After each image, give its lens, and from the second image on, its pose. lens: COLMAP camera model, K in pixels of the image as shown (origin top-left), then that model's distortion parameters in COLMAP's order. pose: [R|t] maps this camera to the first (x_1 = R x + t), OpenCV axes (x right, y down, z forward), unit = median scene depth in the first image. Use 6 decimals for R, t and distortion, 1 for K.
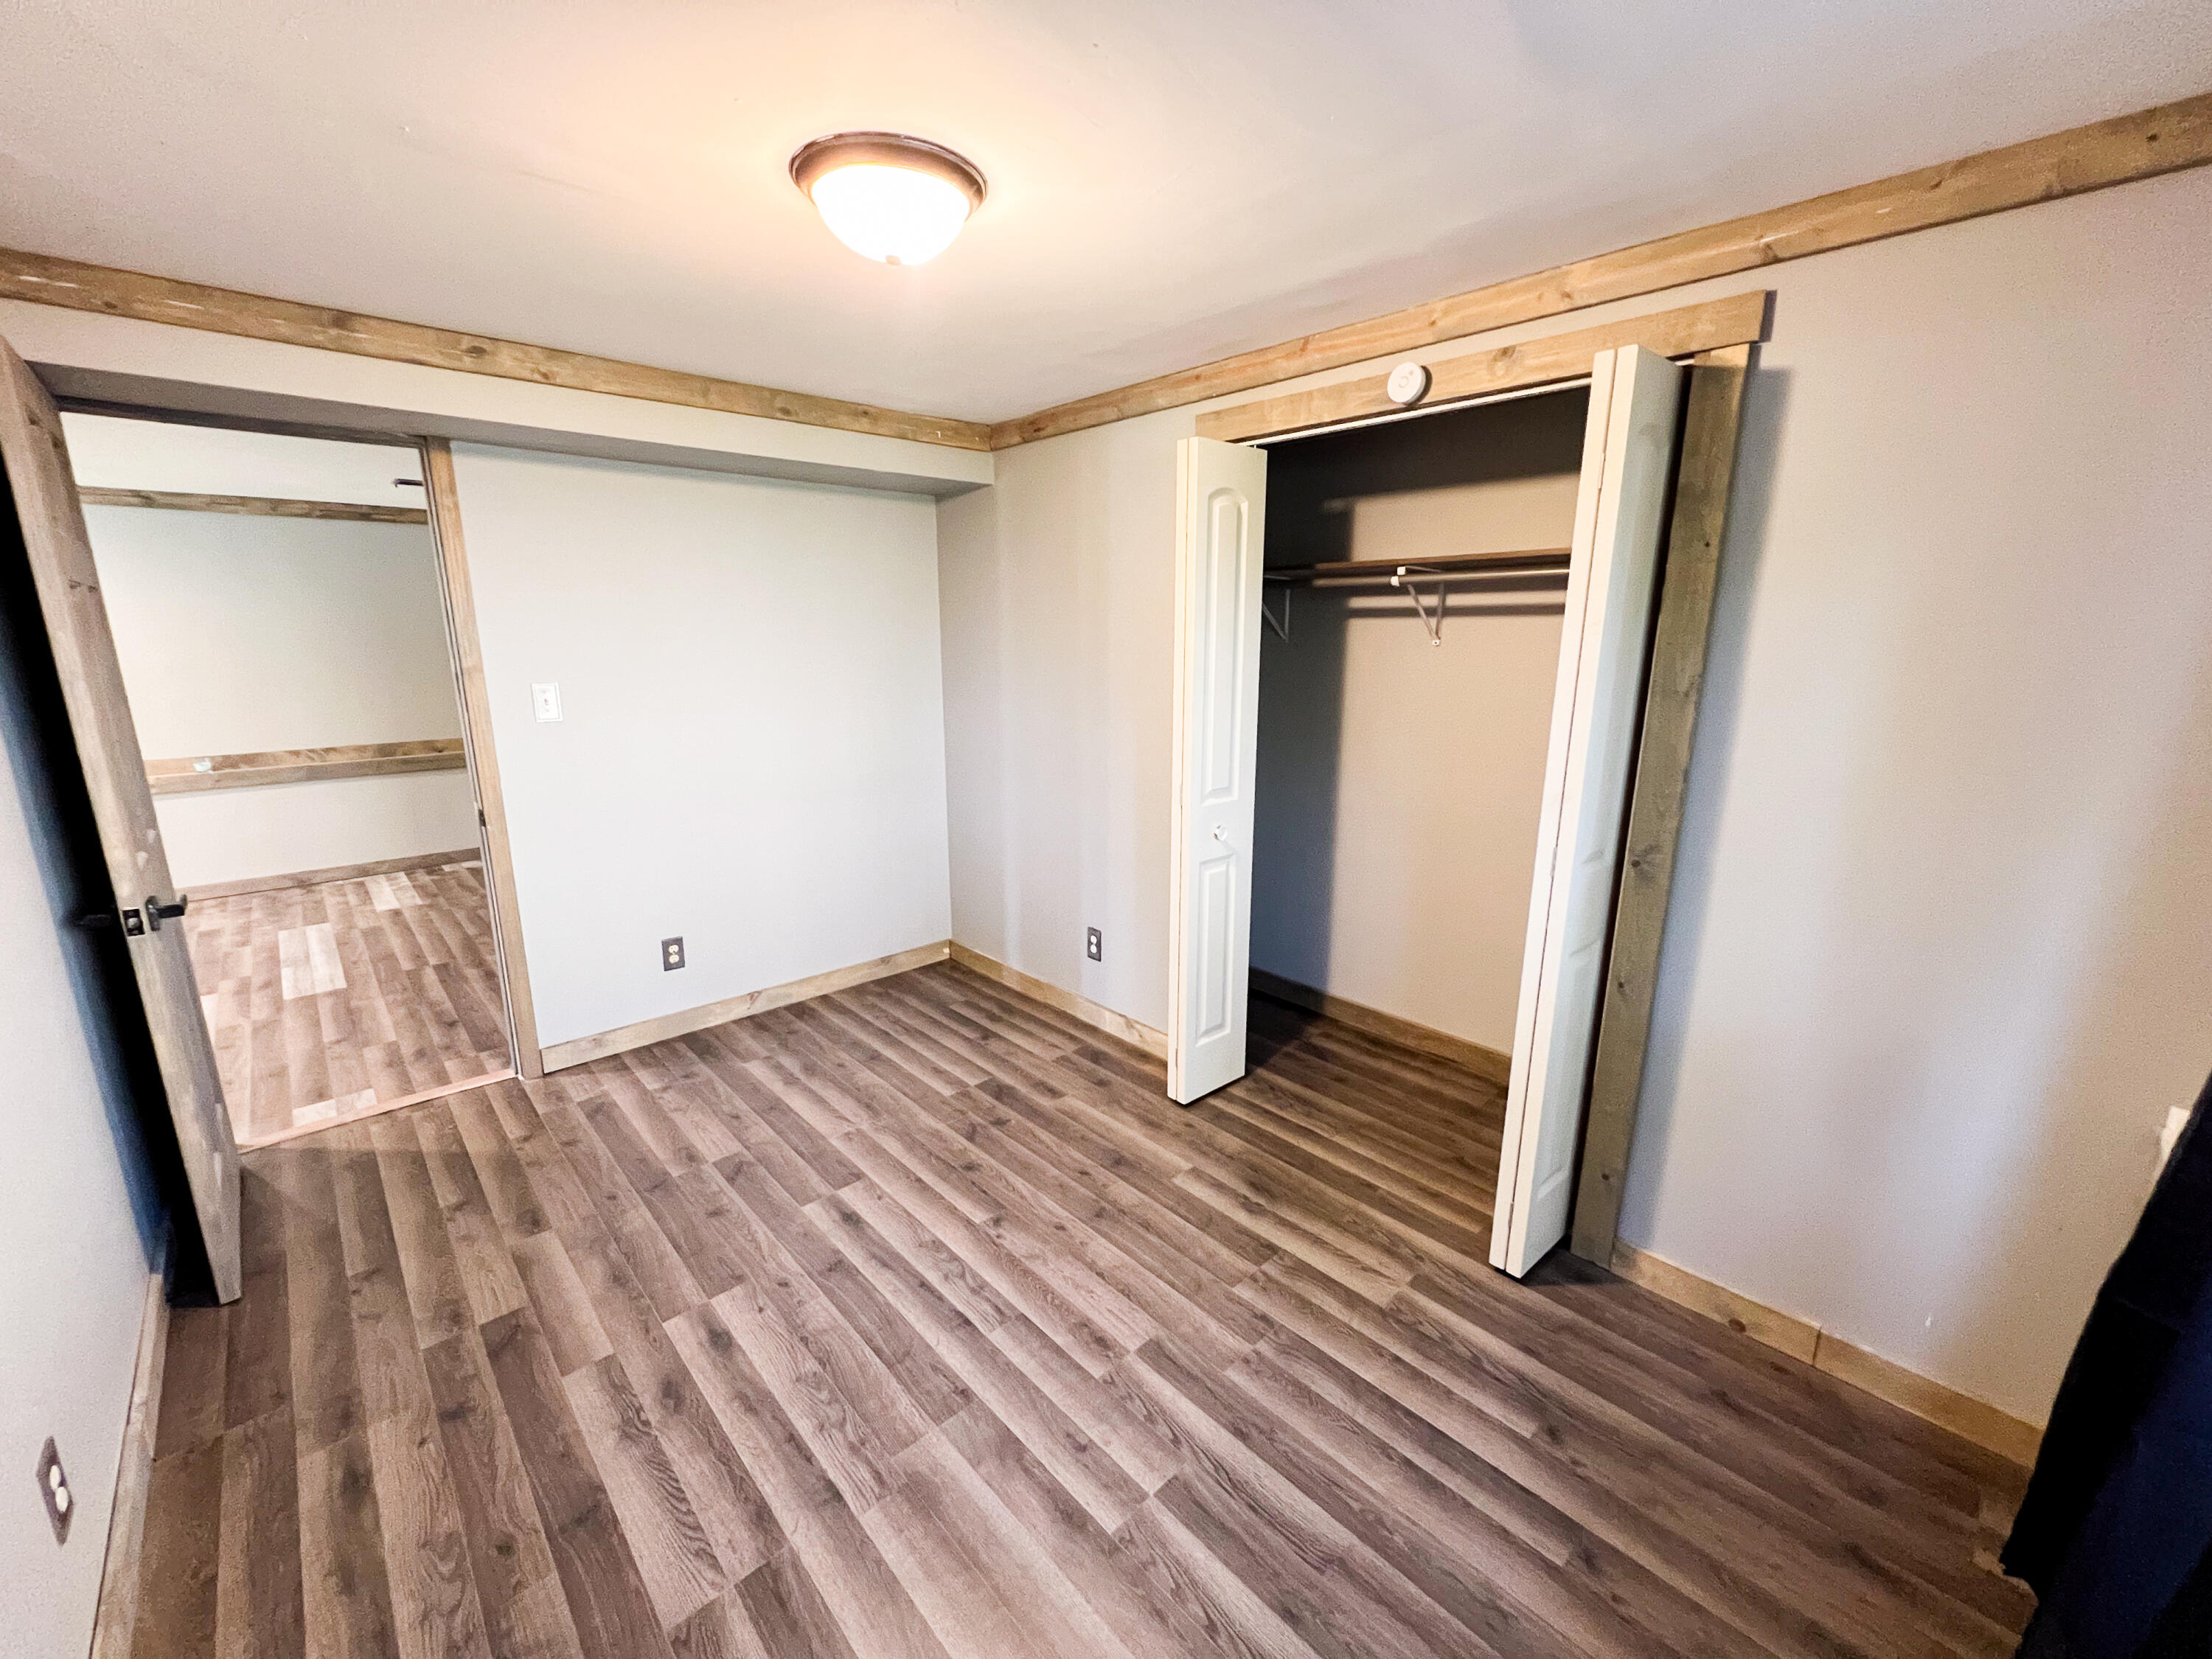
lens RADIAL K [[893.7, 0, 1100.0], [0, 893.7, 838.8], [0, 0, 1]] dist [-0.003992, 0.000110]
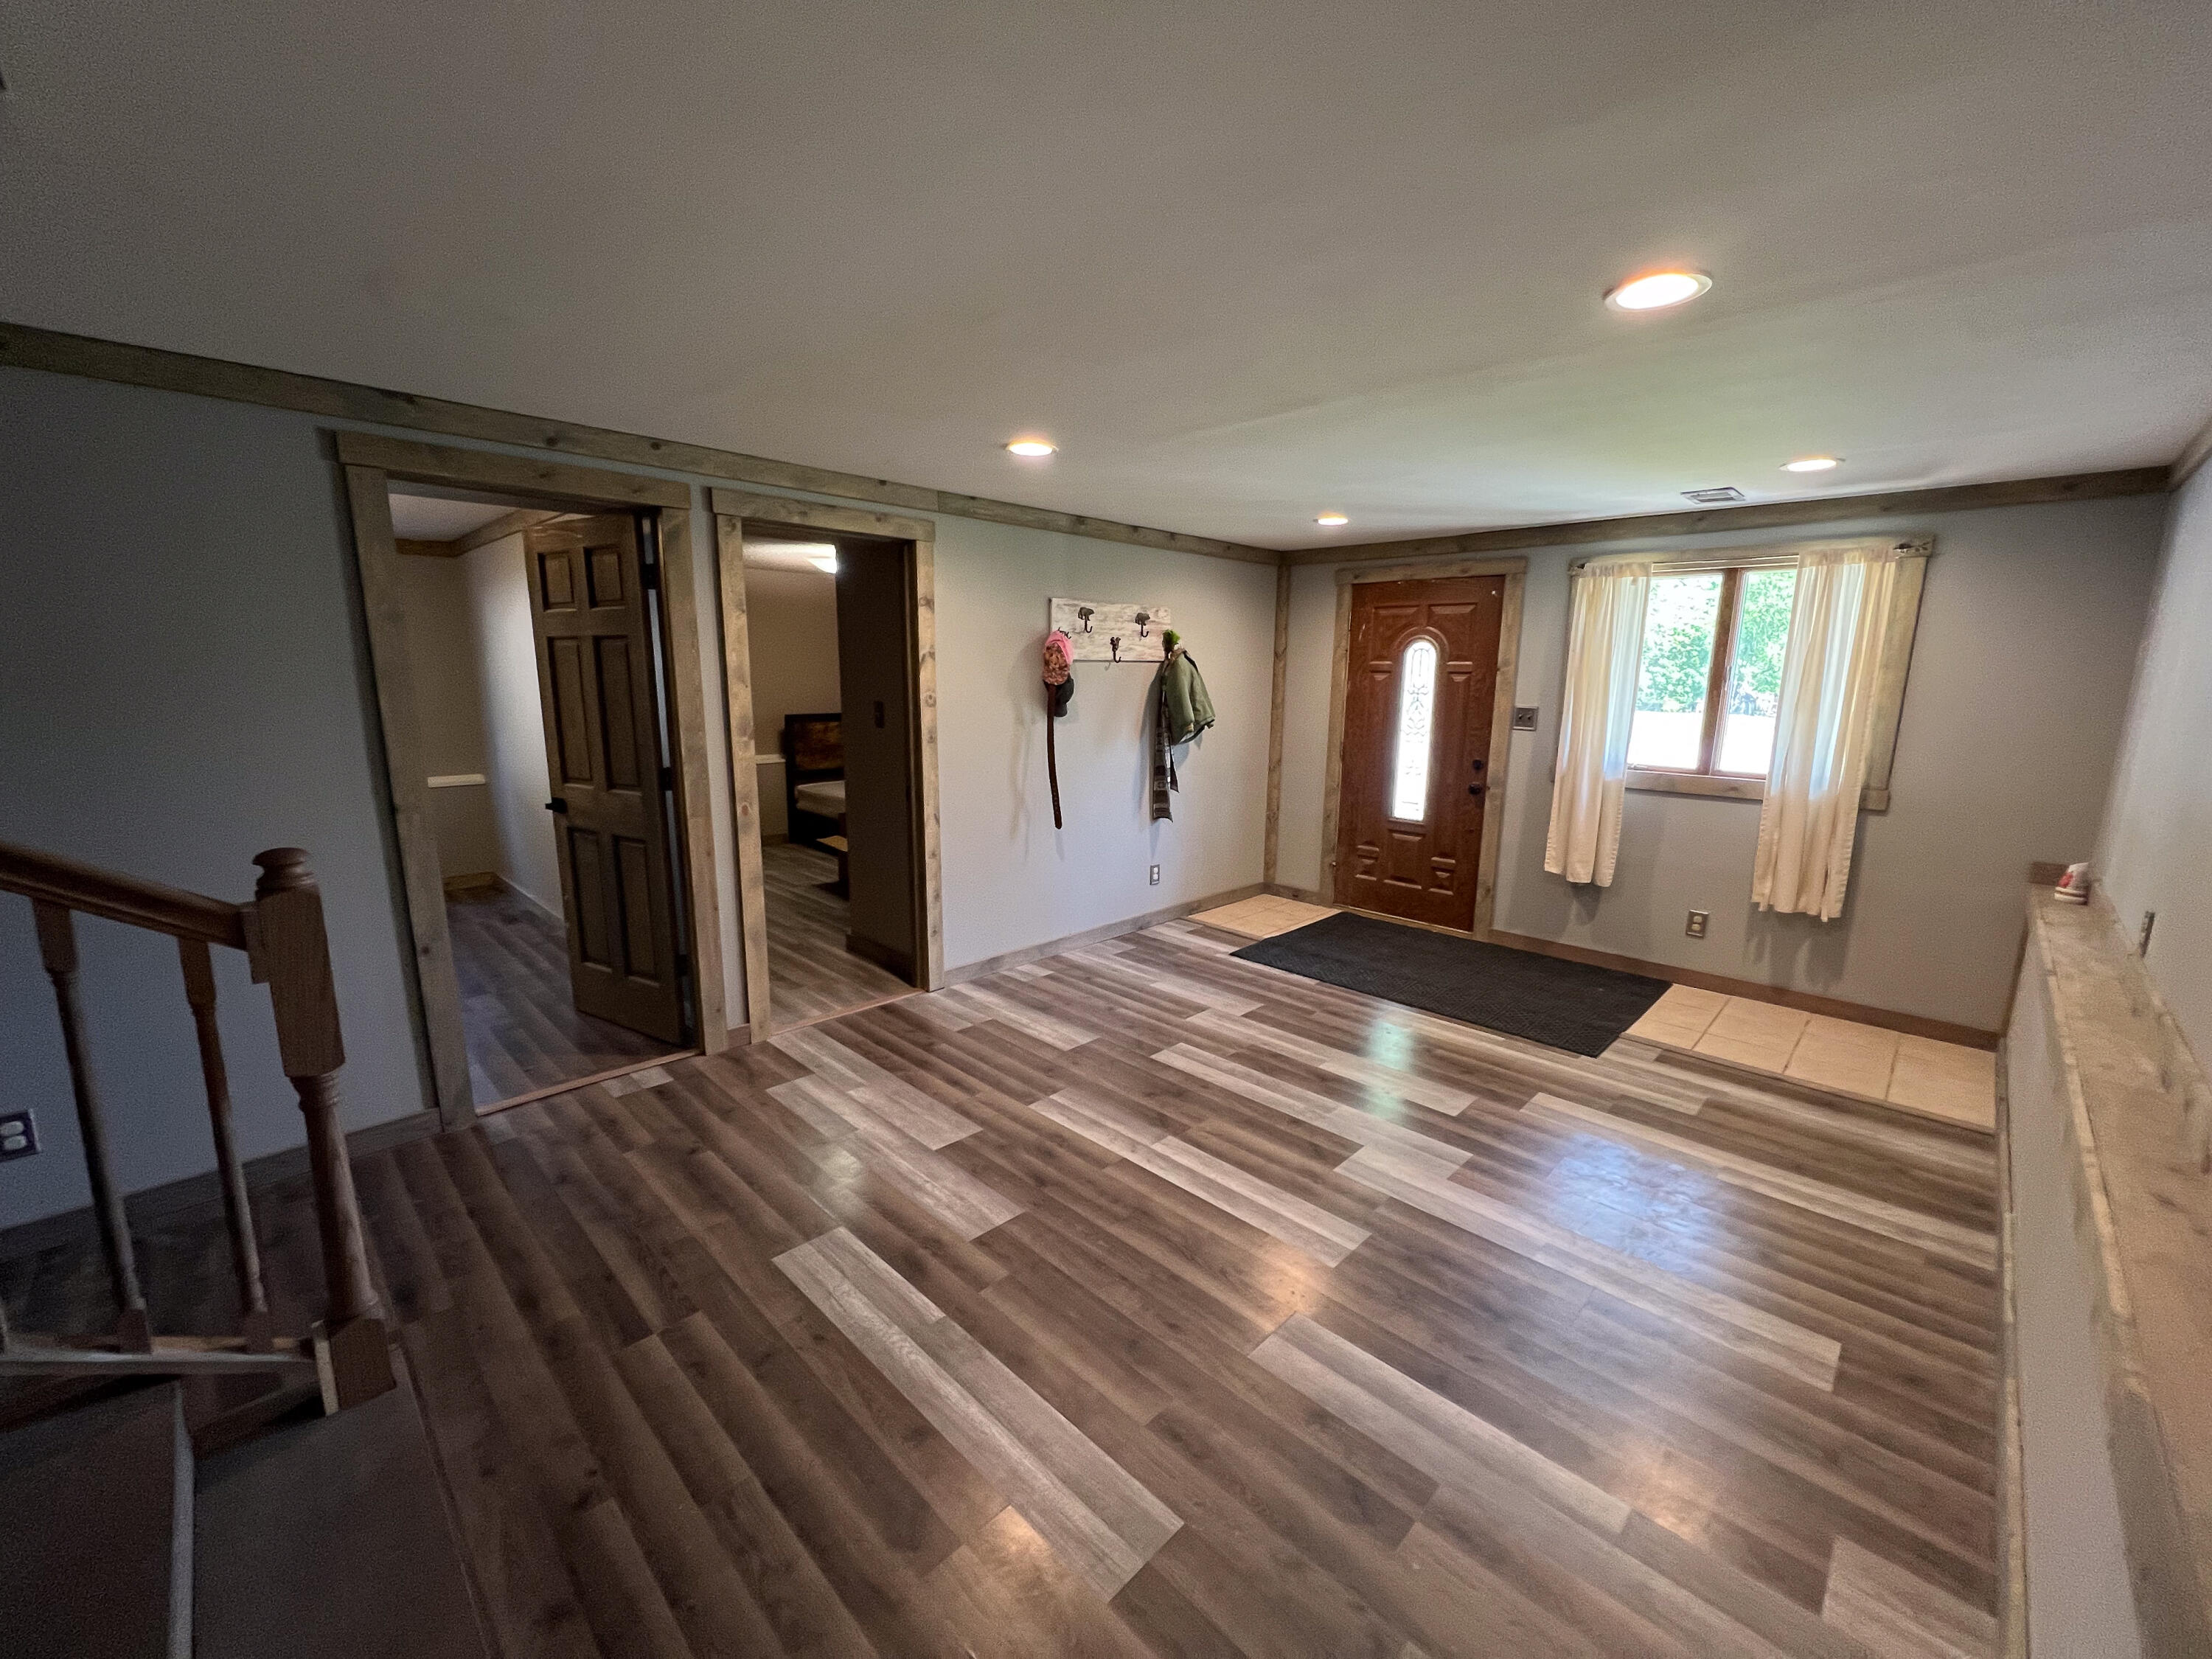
lens RADIAL K [[893.7, 0, 1106.1], [0, 893.7, 838.5], [0, 0, 1]] dist [-0.003992, 0.000110]
pose [[-0.998887, 0.004940, -0.046899, -0.915251], [-0.014783, 0.911572, 0.410875, -0.298835], [0.044782, 0.411111, -0.910485, 1.262504]]
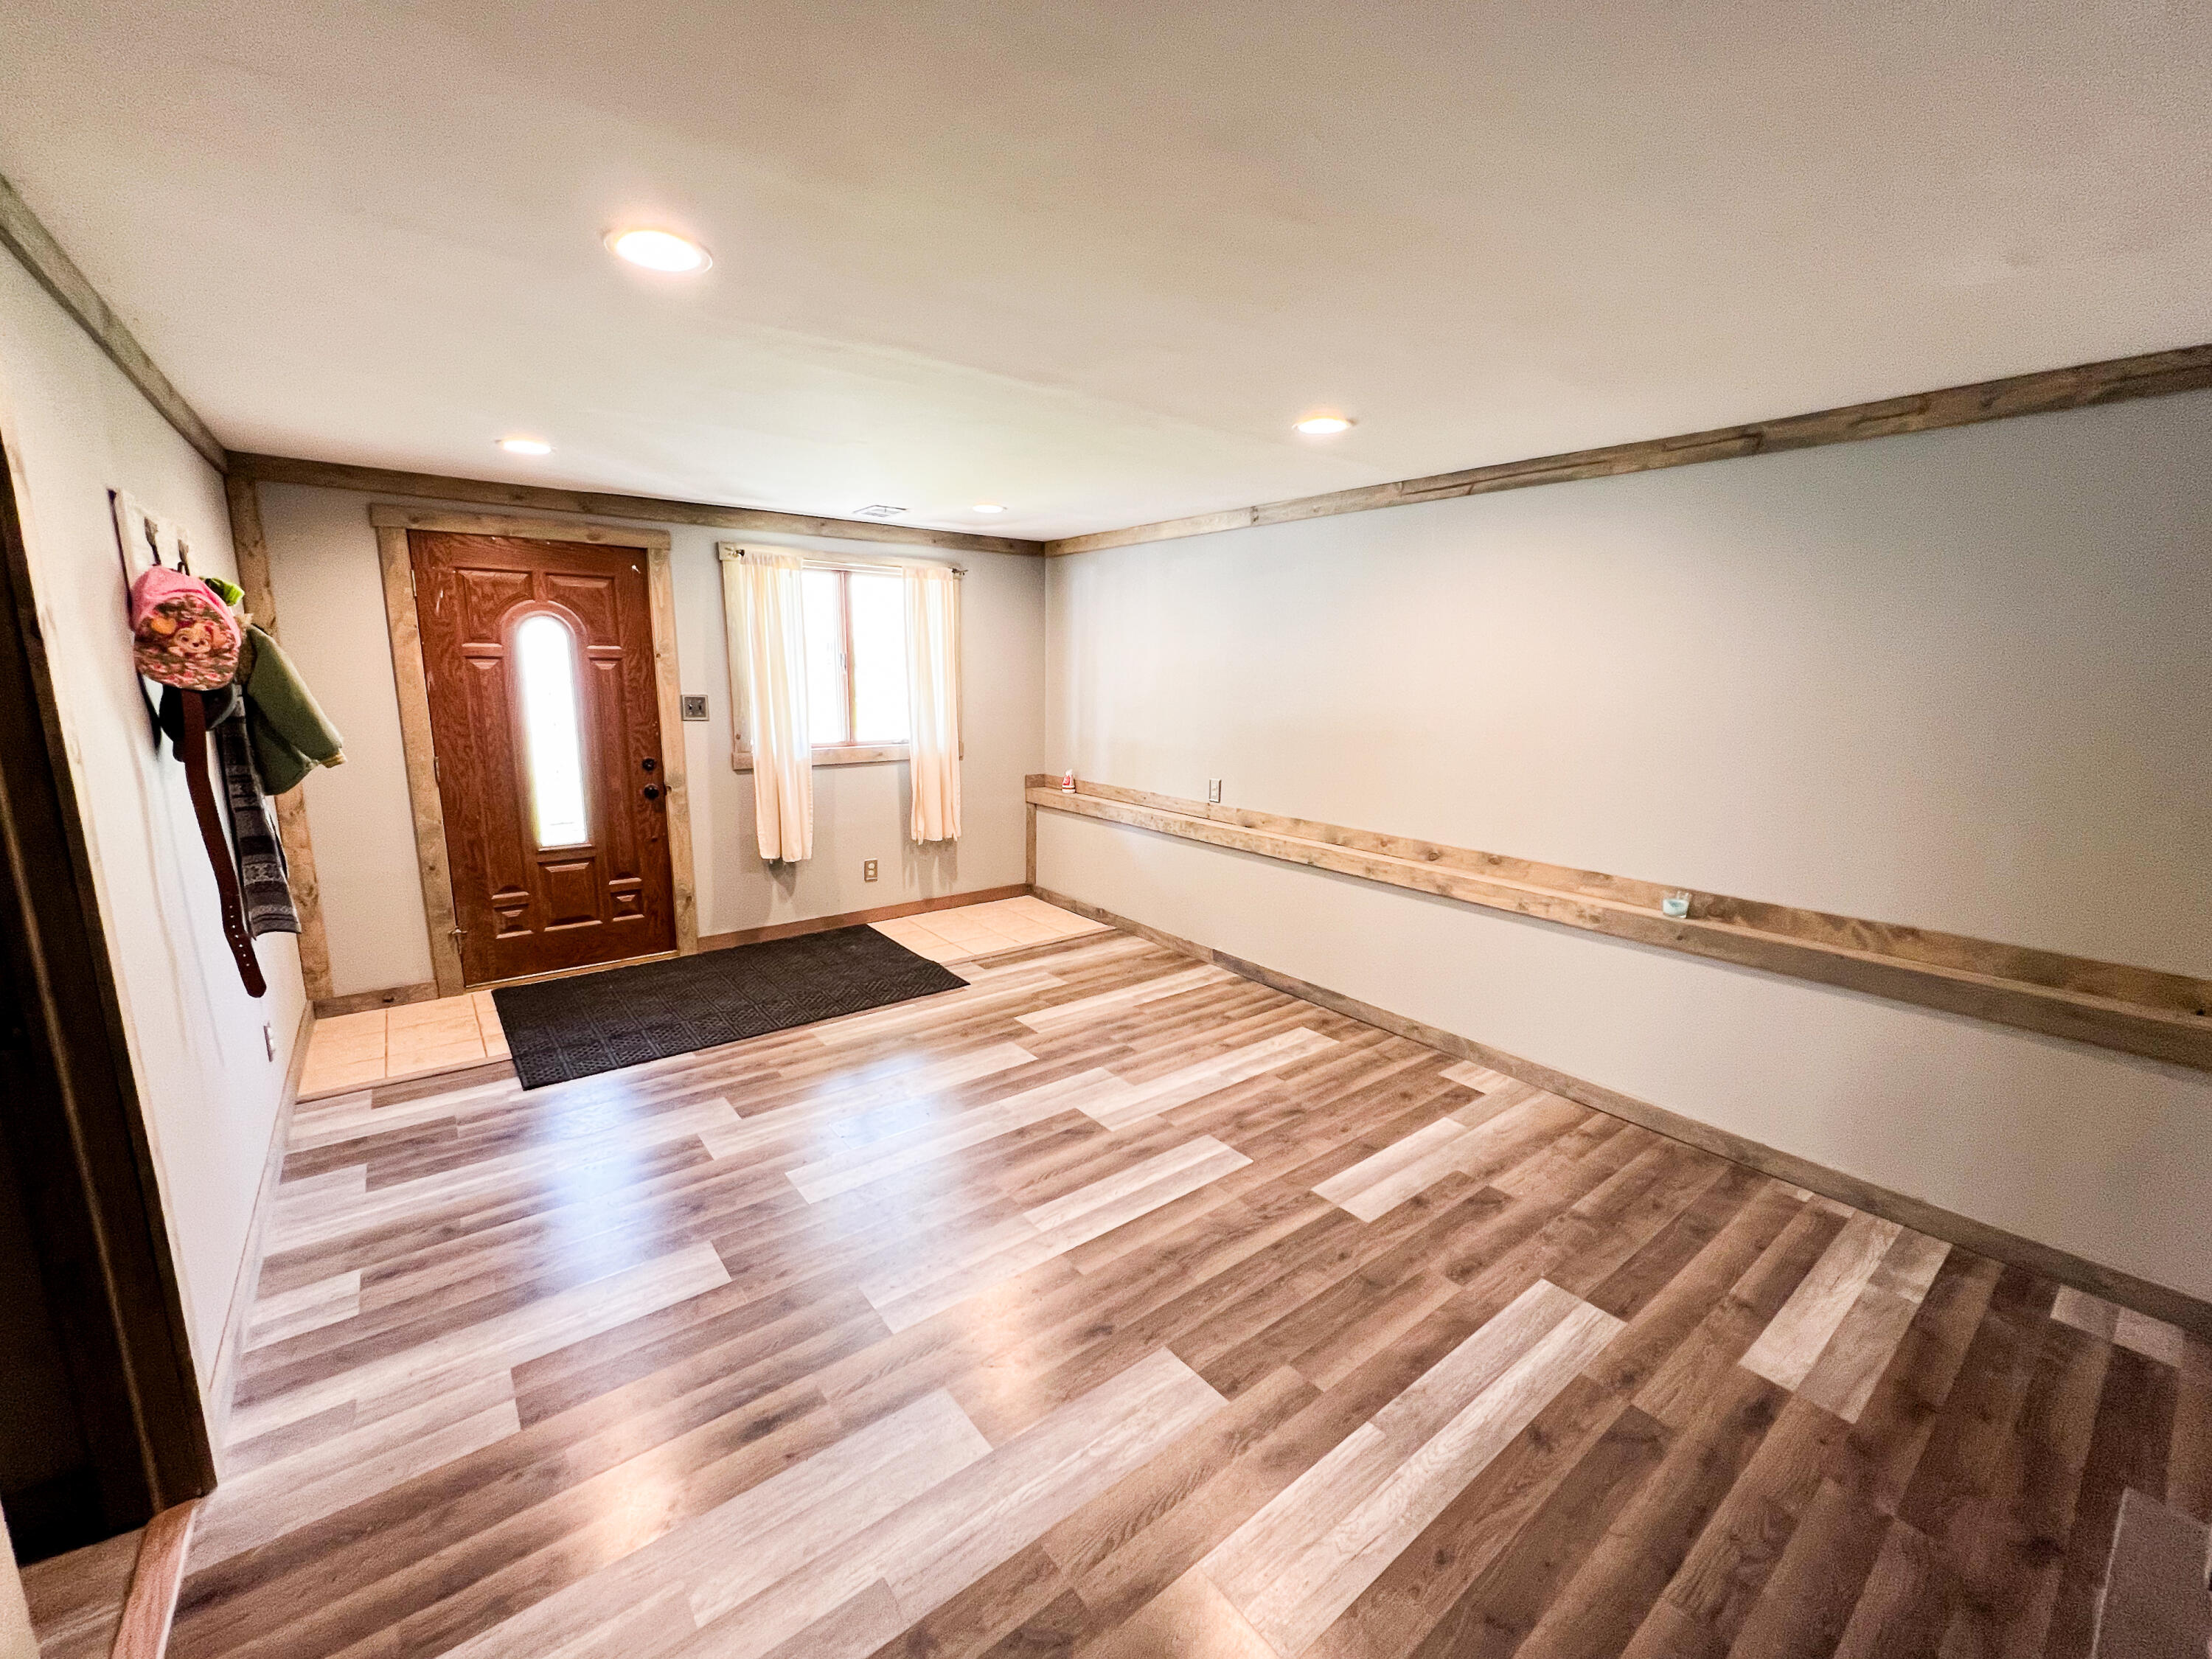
lens RADIAL K [[902.6, 0, 1095.2], [0, 902.6, 833.5], [0, 0, 1]] dist [-0.000009, 0.000218]
pose [[-0.079276, 0.189337, -0.978707, -0.481317], [-0.242878, 0.948541, 0.203175, -0.177894], [0.966812, 0.253813, -0.029211, 0.745425]]
